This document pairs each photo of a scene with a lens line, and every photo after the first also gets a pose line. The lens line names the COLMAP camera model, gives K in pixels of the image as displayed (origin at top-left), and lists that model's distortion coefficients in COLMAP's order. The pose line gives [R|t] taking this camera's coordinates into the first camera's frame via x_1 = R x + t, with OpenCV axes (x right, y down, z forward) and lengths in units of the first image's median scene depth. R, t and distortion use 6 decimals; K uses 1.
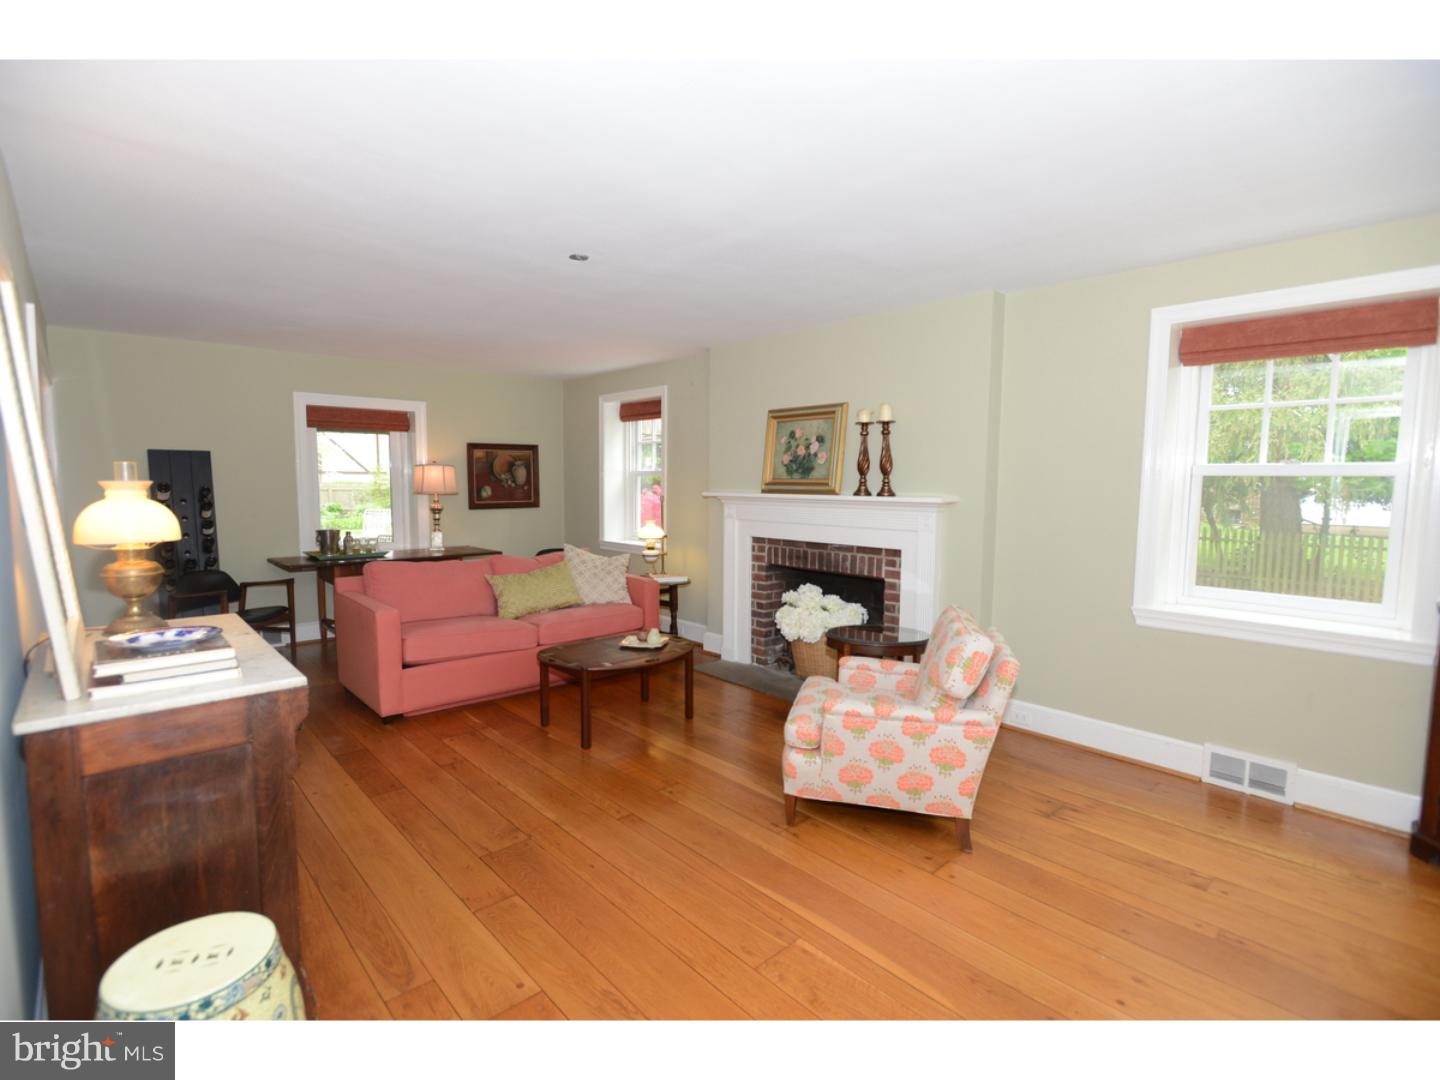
lens RADIAL K [[684.0, 0, 718.1], [0, 684.0, 542.4], [0, 0, 1]] dist [-0.008382, 0.000363]
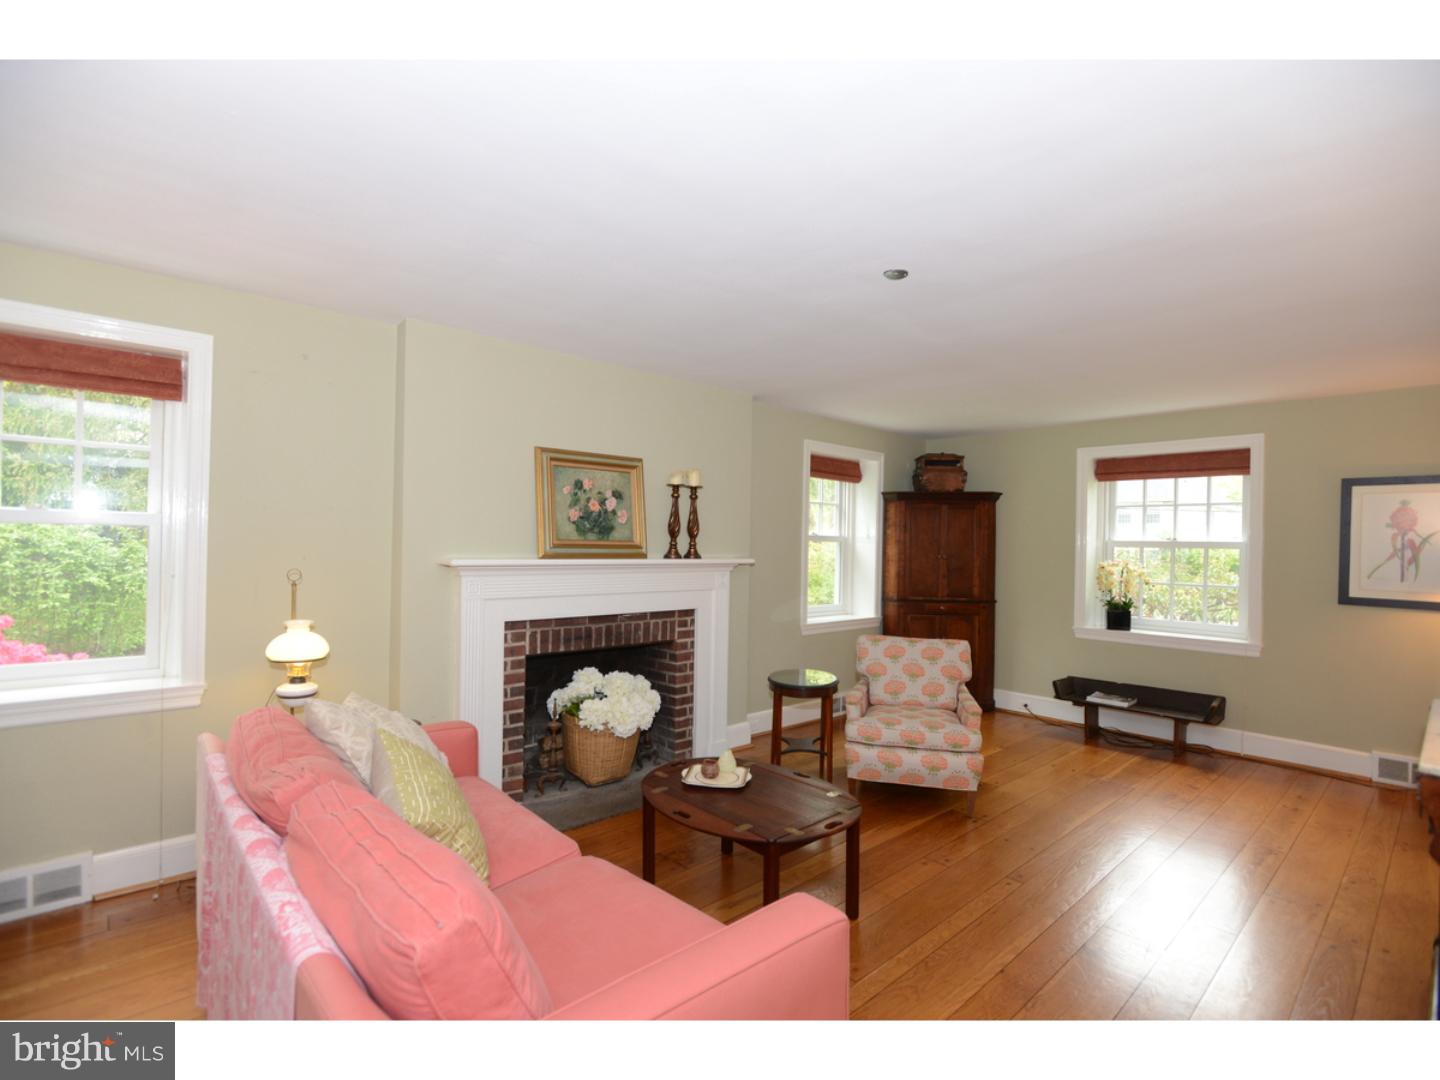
lens RADIAL K [[784.0, 0, 720.0], [0, 784.0, 540.0], [0, 0, 1]] dist [-0.002223, 0.000118]
pose [[-0.061197, -0.001308, 0.998125, -0.853231], [0.072760, 0.997333, 0.005768, -0.090002], [-0.995470, 0.072977, -0.060938, 0.934169]]
